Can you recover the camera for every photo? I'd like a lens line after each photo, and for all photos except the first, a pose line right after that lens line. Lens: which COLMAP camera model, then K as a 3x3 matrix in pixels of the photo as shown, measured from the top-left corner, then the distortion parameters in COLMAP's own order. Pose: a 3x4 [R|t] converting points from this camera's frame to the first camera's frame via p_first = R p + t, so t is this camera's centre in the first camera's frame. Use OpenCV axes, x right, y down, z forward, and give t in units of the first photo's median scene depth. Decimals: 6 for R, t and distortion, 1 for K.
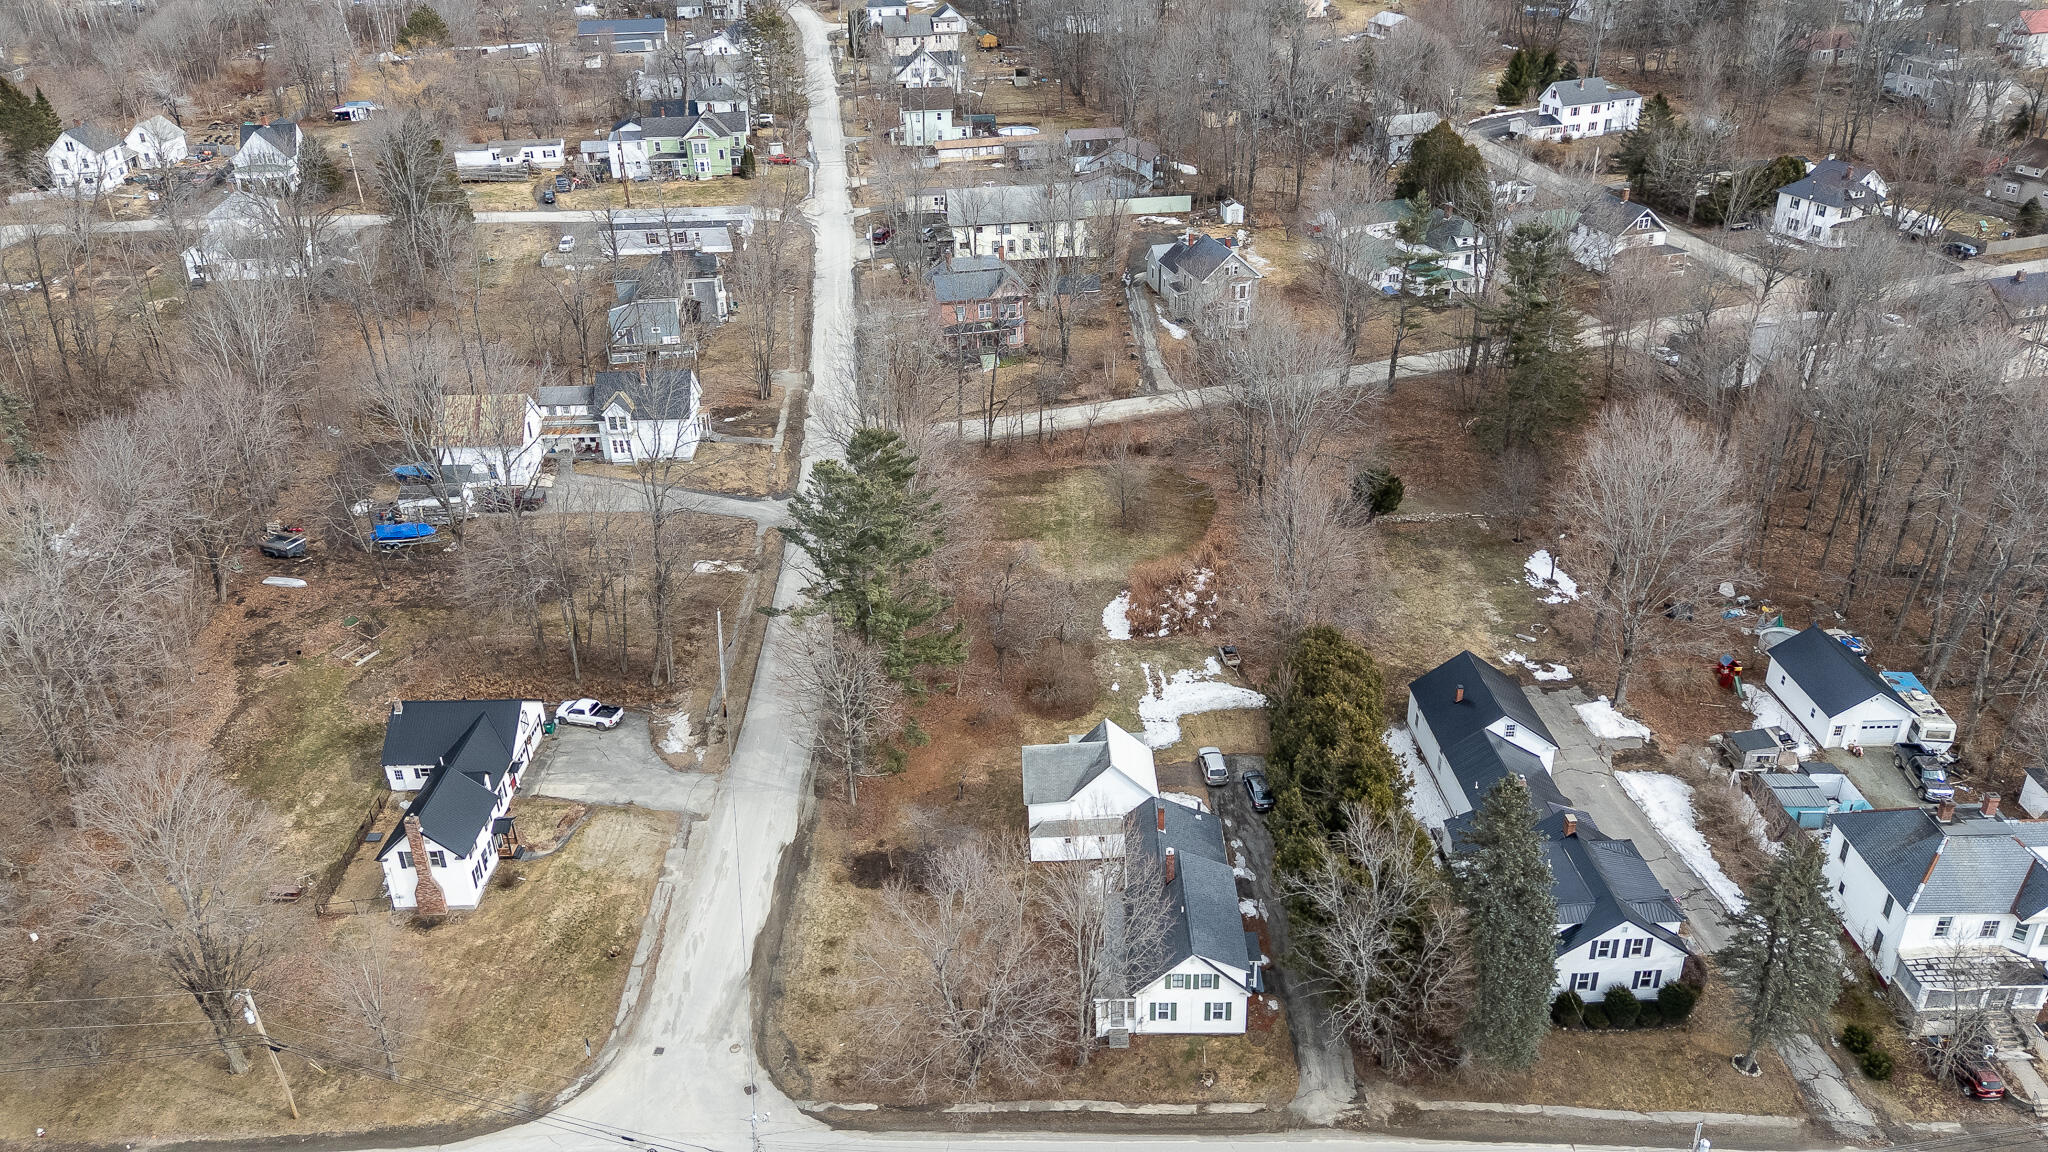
lens RADIAL K [[1493.5, 0, 1025.8], [0, 1493.5, 568.0], [0, 0, 1]] dist [0.089296, -0.084638]
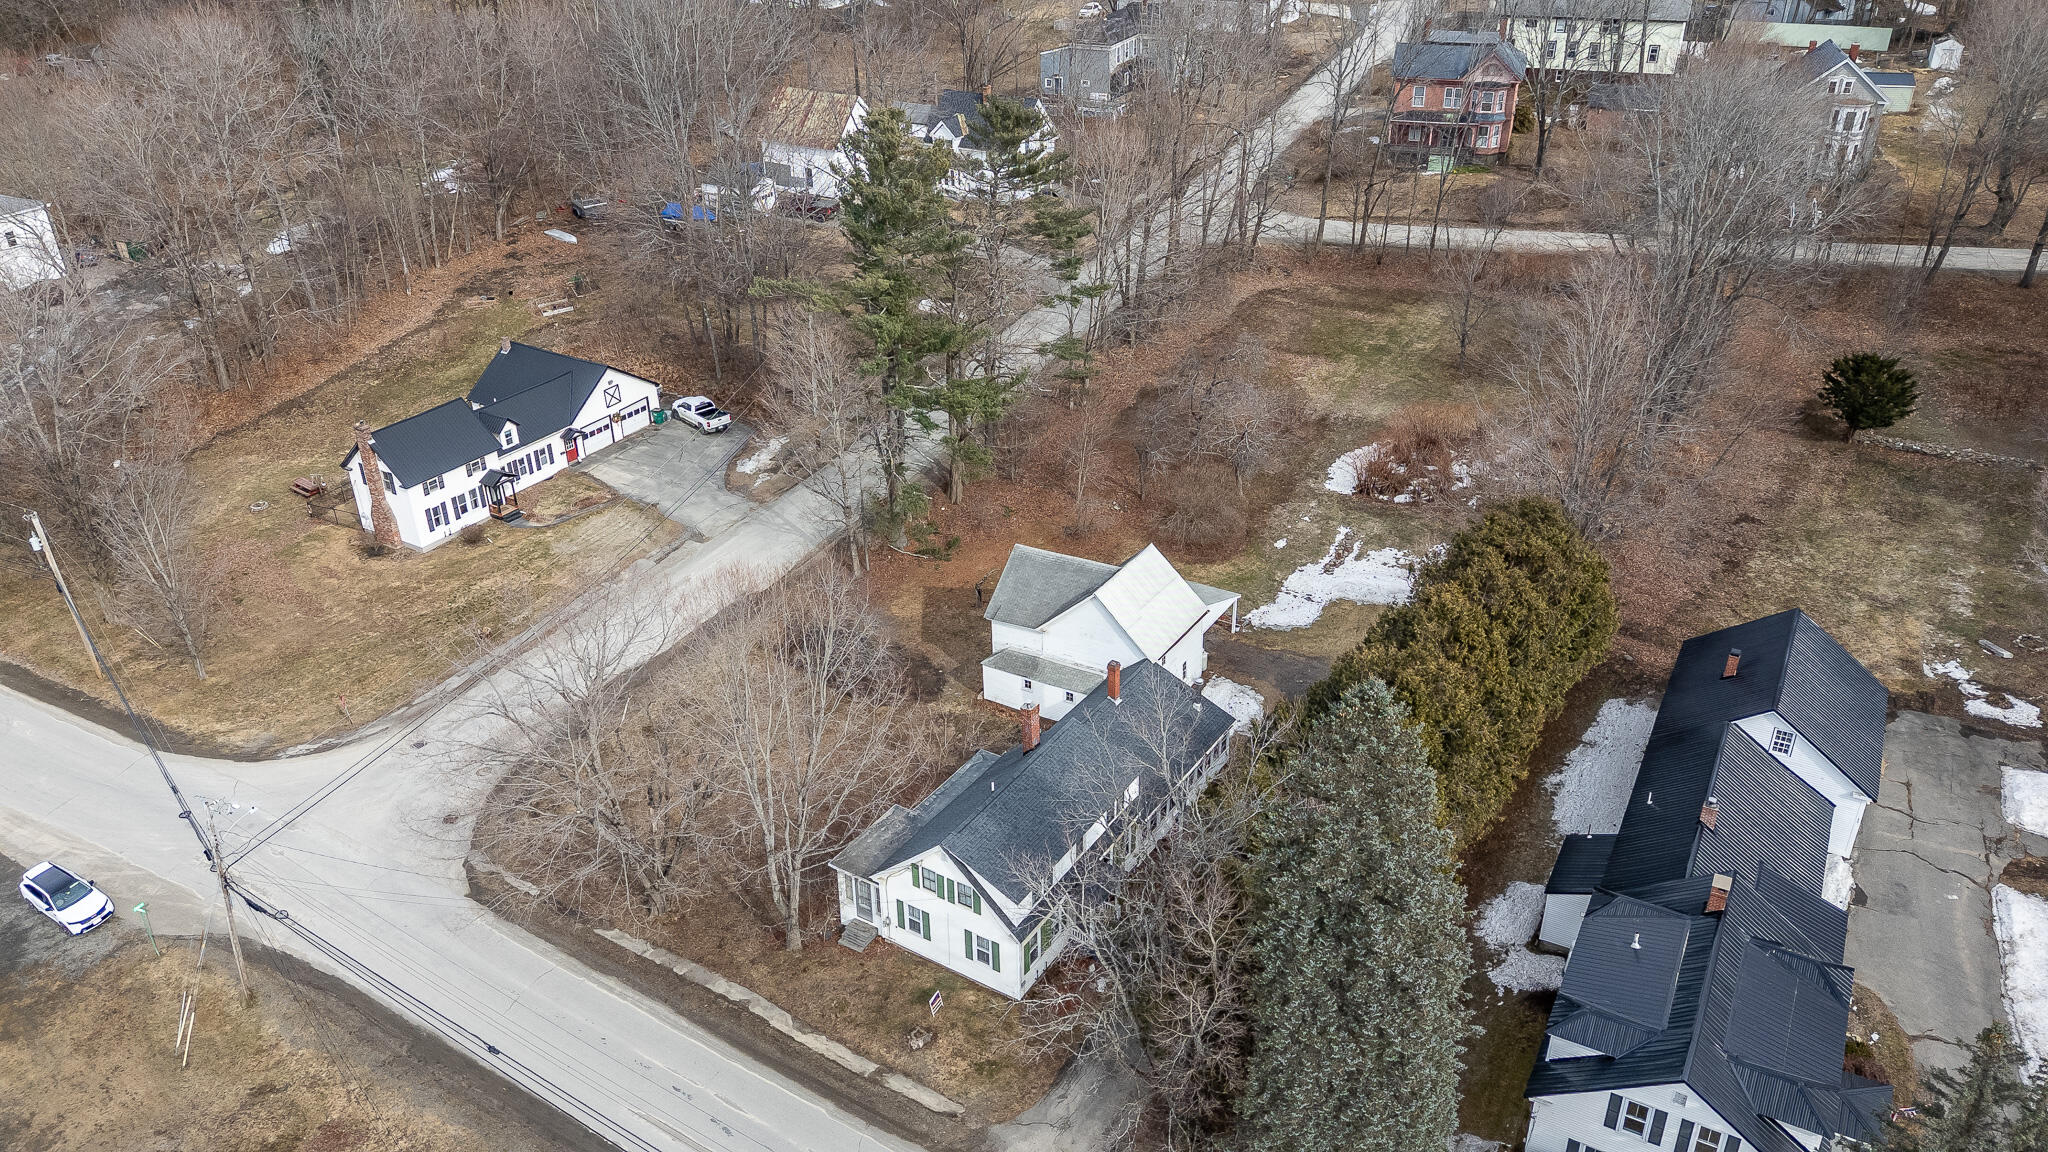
lens RADIAL K [[1493.5, 0, 1028.2], [0, 1493.5, 565.4], [0, 0, 1]] dist [0.089296, -0.084638]
pose [[0.852191, 0.260857, -0.453568, 0.327123], [-0.244131, 0.964951, 0.096277, 0.059240], [0.462785, 0.028684, 0.886006, 0.369420]]
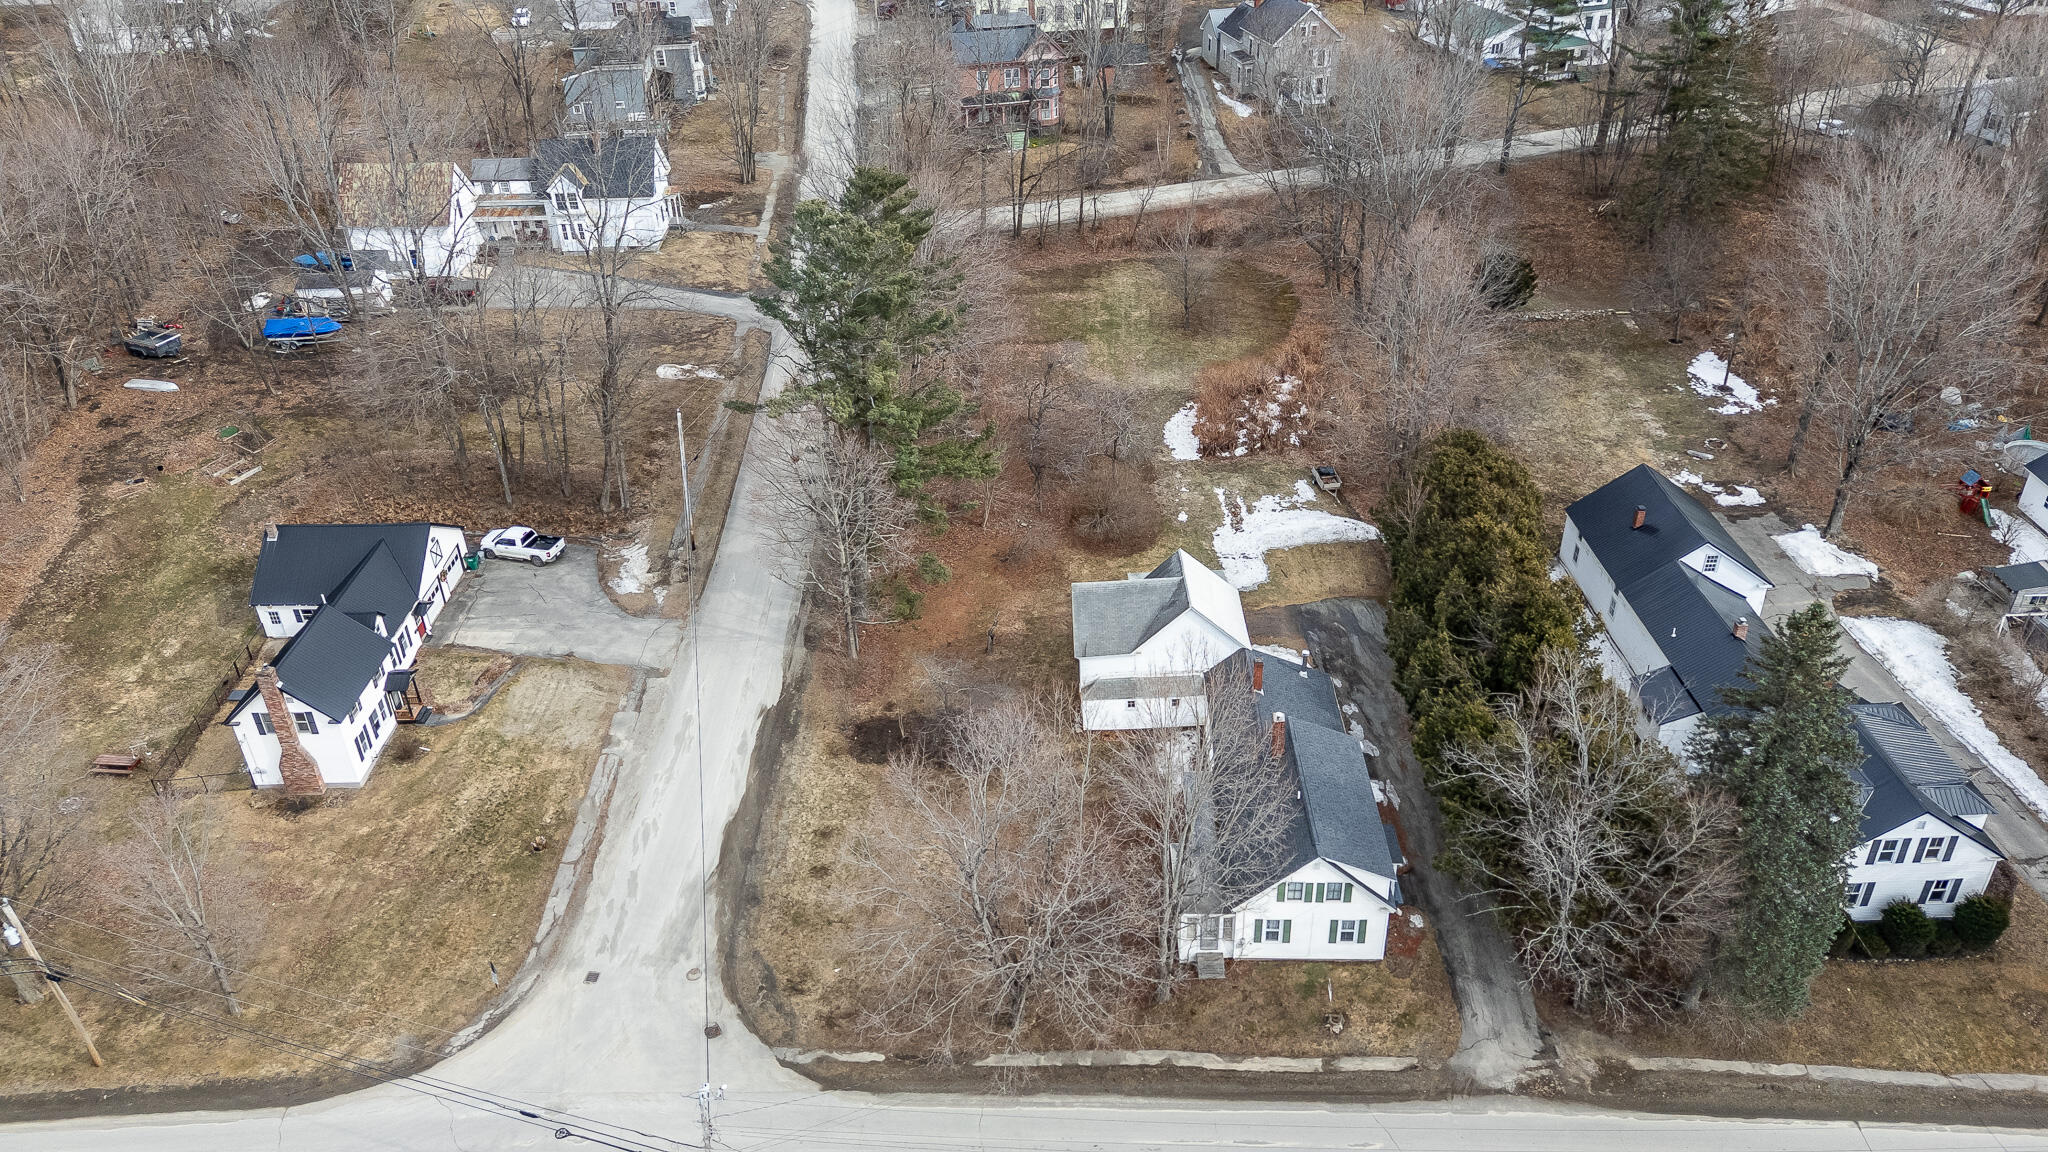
lens RADIAL K [[1493.5, 0, 1026.7], [0, 1493.5, 571.2], [0, 0, 1]] dist [0.089296, -0.084638]
pose [[0.999966, 0.002842, -0.007747, -0.019748], [-0.002173, 0.996375, 0.085042, 0.048076], [0.007961, -0.085022, 0.996347, 0.237105]]
